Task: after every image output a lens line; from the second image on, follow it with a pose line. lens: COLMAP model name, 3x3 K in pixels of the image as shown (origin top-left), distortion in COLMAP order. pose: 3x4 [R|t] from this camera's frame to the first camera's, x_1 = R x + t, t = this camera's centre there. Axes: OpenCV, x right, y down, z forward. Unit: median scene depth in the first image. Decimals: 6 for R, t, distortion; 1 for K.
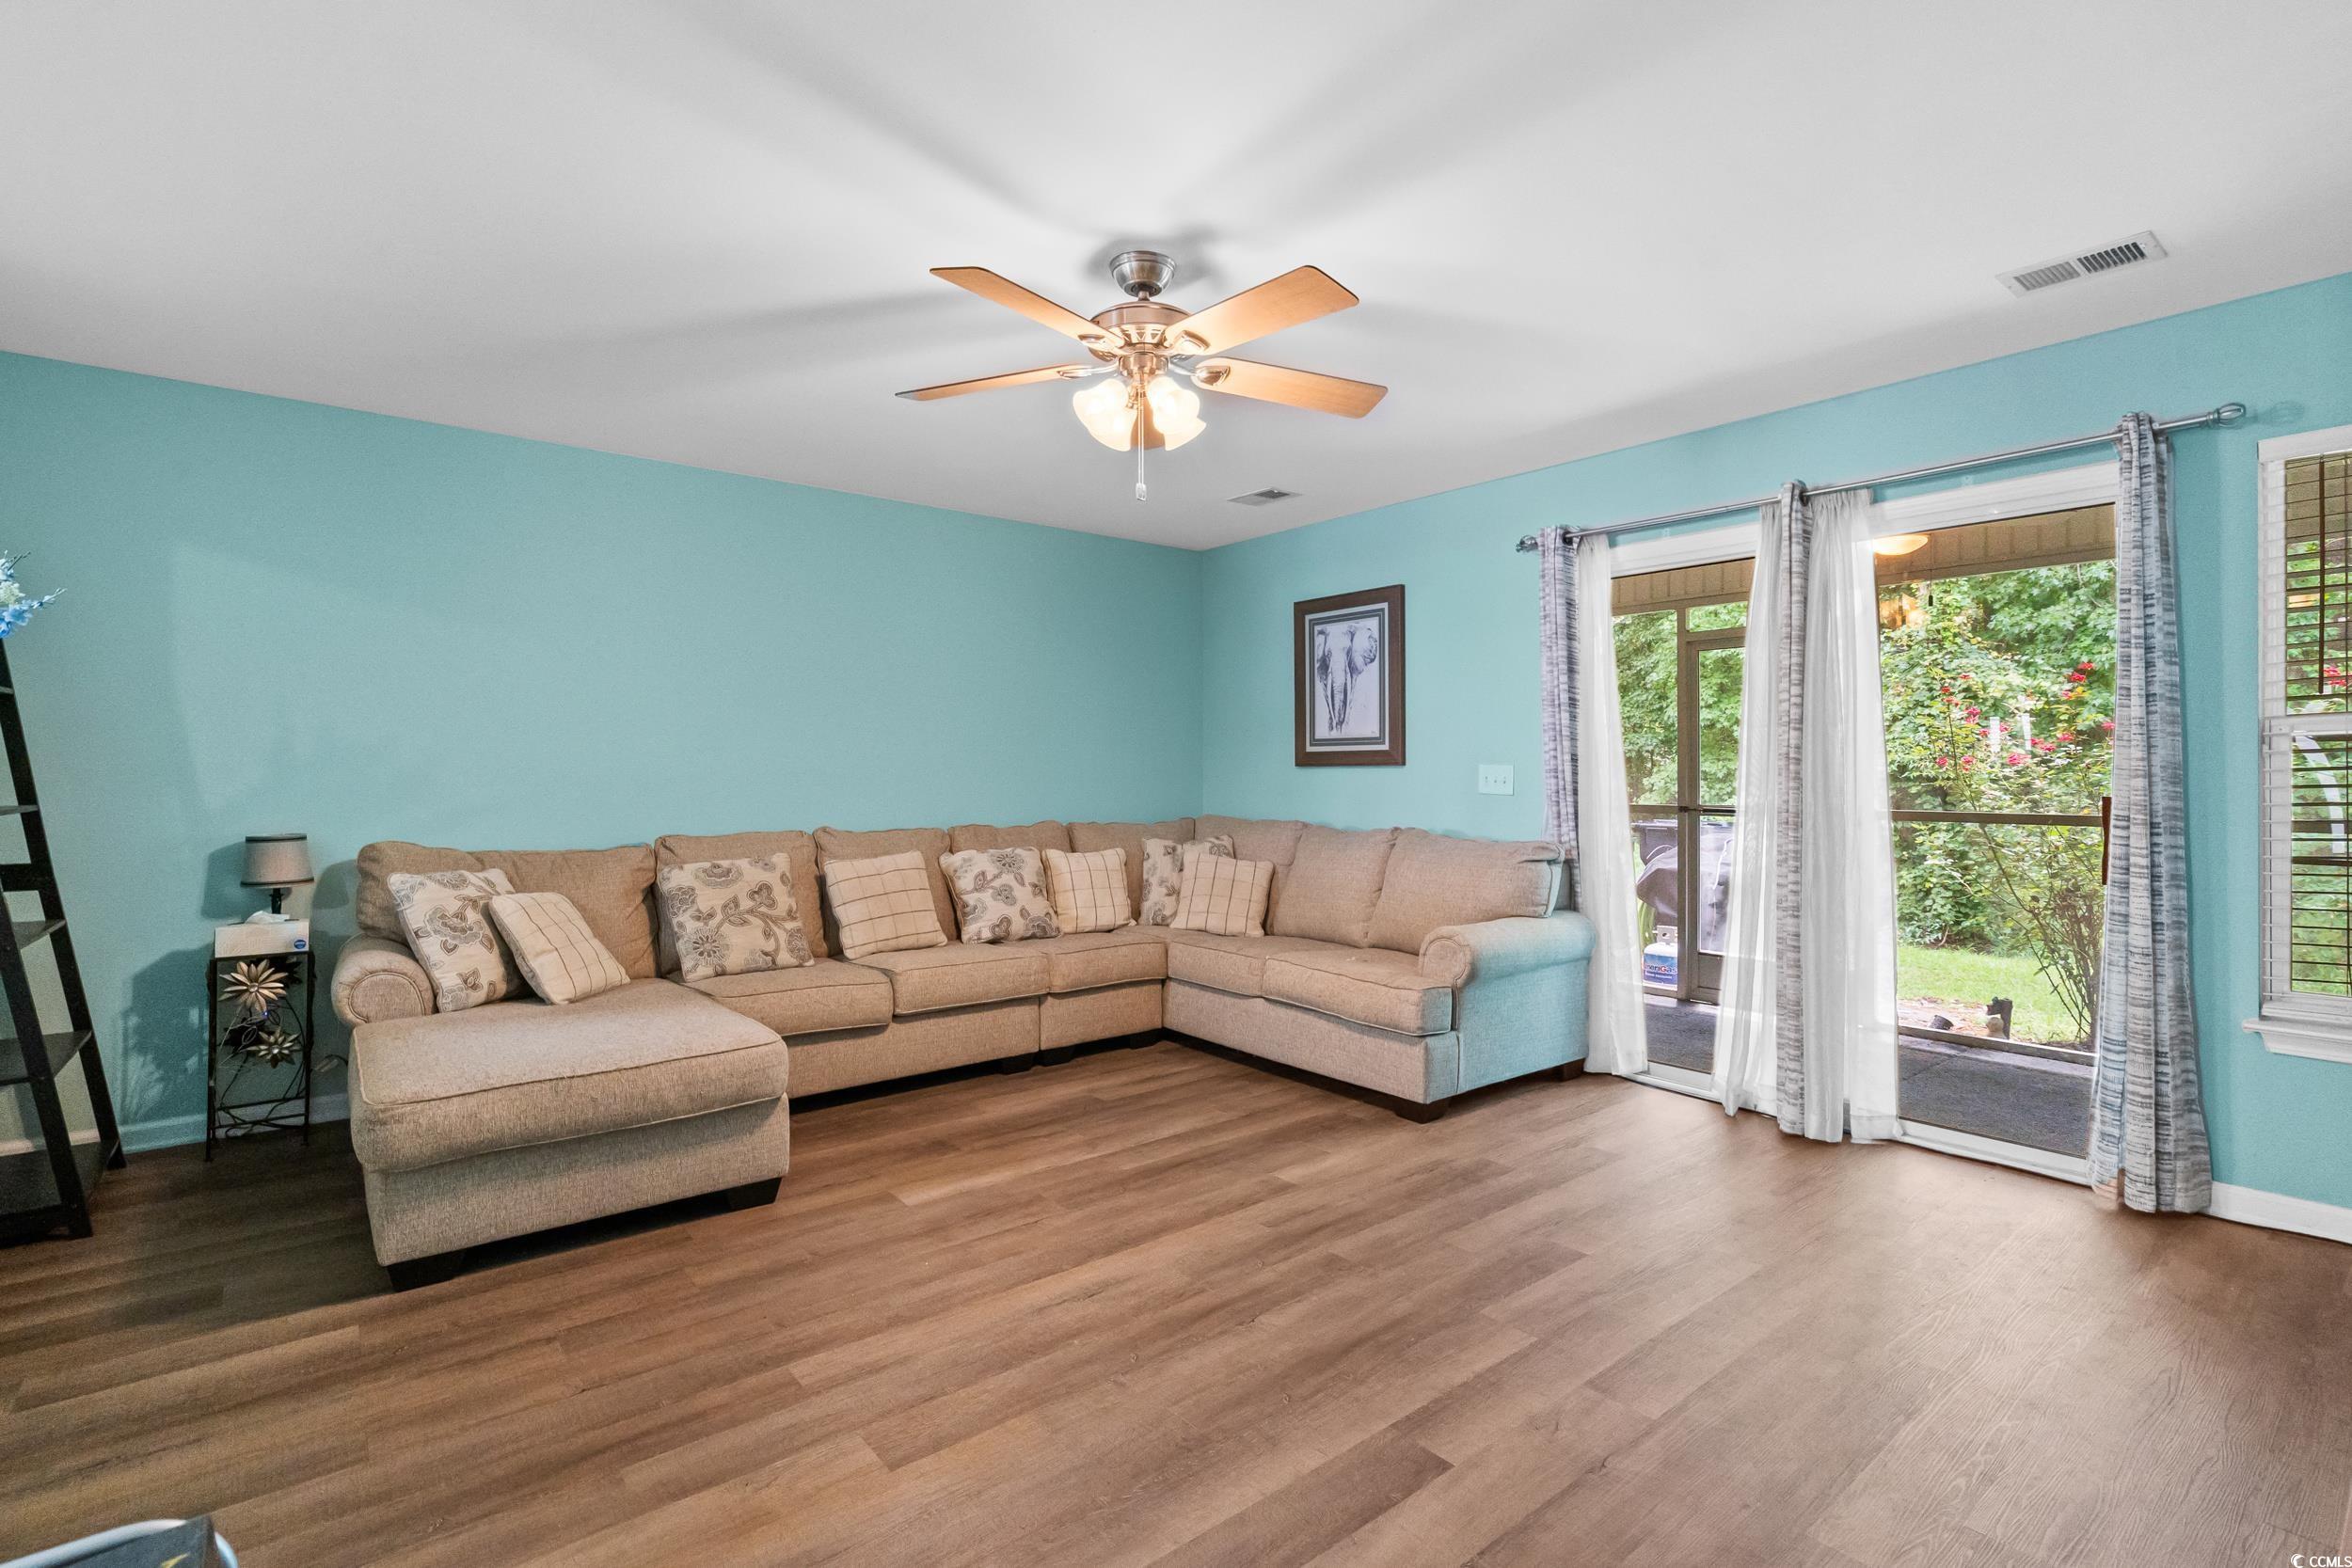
lens RADIAL K [[1100.9, 0, 1200.6], [0, 1100.9, 786.3], [0, 0, 1]] dist [0.000962, 0.000240]
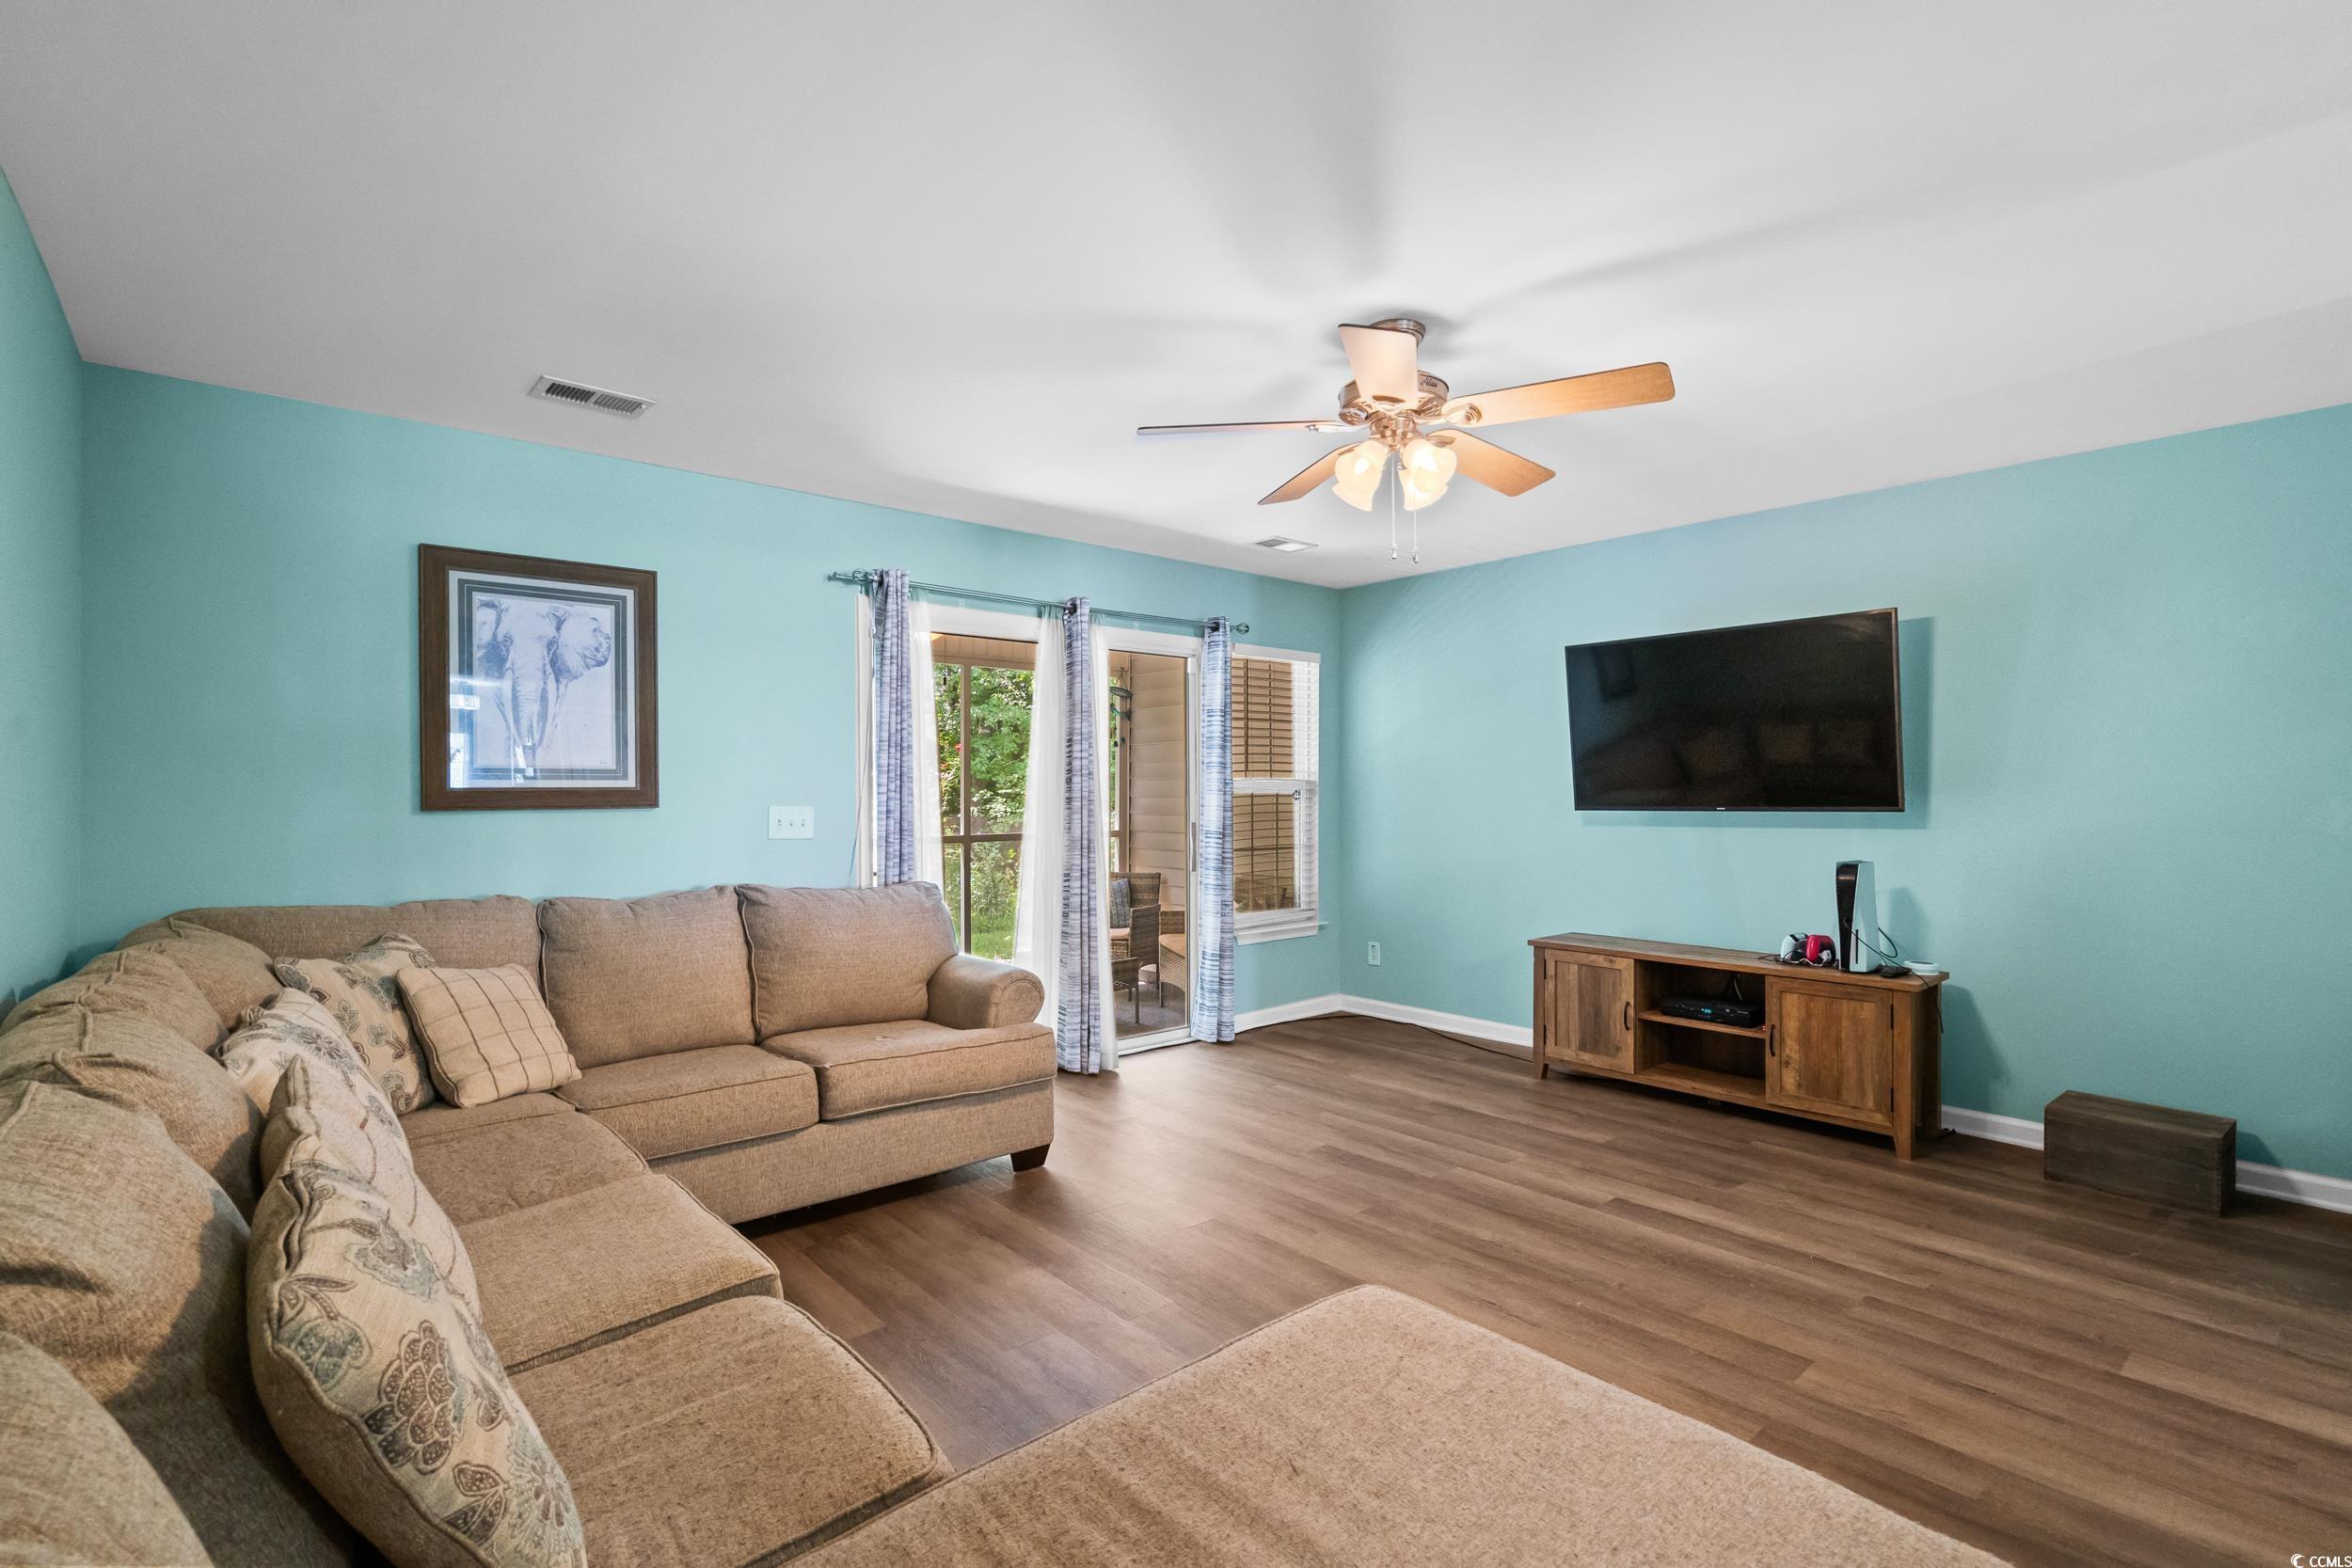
lens RADIAL K [[1062.8, 0, 1176.0], [0, 1062.8, 784.0], [0, 0, 1]] dist [0.002955, 0.000378]
pose [[-0.011151, 0.011131, 0.999876, -0.564462], [0.019730, 0.999746, -0.010909, -0.019955], [-0.999743, 0.019606, -0.011368, 0.646626]]
